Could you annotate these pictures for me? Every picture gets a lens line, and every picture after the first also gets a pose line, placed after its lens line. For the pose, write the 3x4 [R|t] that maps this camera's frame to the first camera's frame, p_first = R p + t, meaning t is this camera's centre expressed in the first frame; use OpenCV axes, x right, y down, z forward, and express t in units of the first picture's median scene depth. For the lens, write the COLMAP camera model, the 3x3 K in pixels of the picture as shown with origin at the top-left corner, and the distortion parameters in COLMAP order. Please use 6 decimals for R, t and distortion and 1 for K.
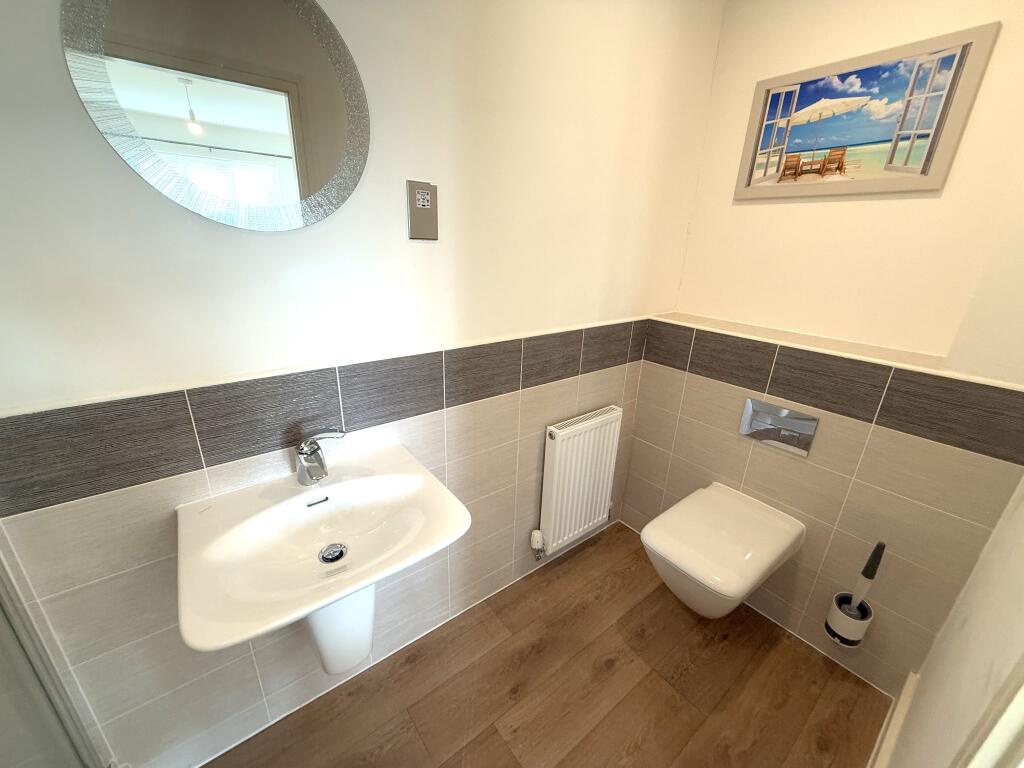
lens RADIAL K [[406.3, 0, 514.9], [0, 406.3, 382.1], [0, 0, 1]] dist [-0.000058, 0.000000]
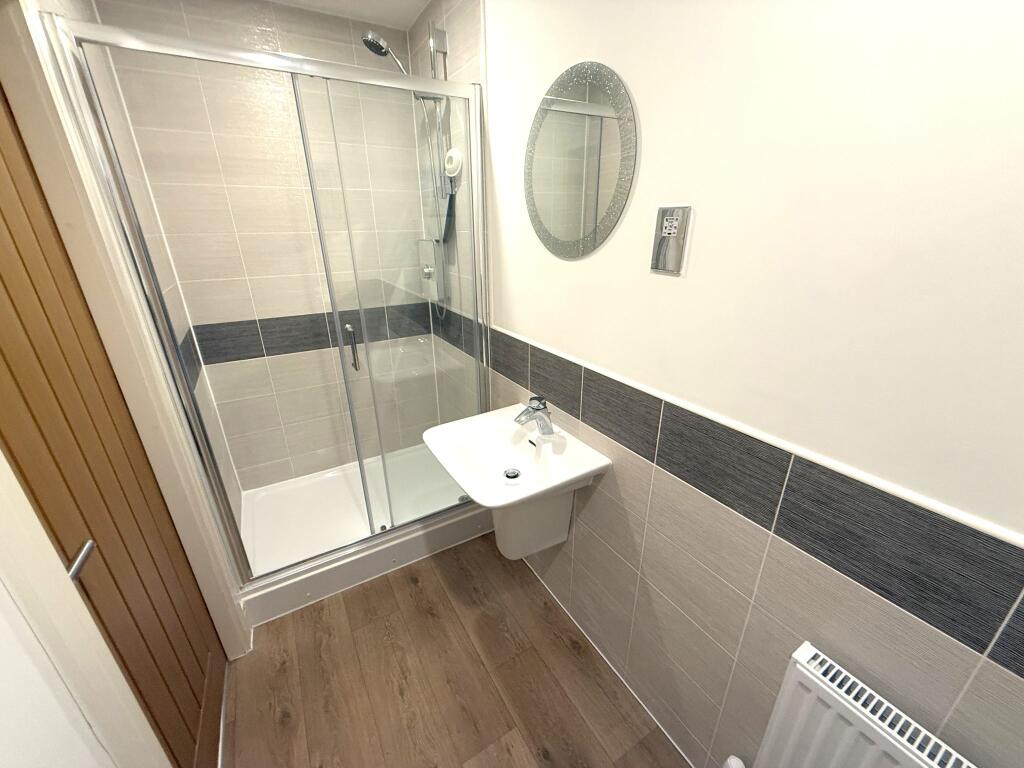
lens RADIAL K [[406.3, 0, 510.5], [0, 406.3, 386.0], [0, 0, 1]] dist [-0.000058, 0.000000]
pose [[-0.116397, 0.338077, -0.933893, 0.597504], [-0.334065, 0.872173, 0.357371, -0.277943], [0.935335, 0.353578, 0.011422, 0.630637]]
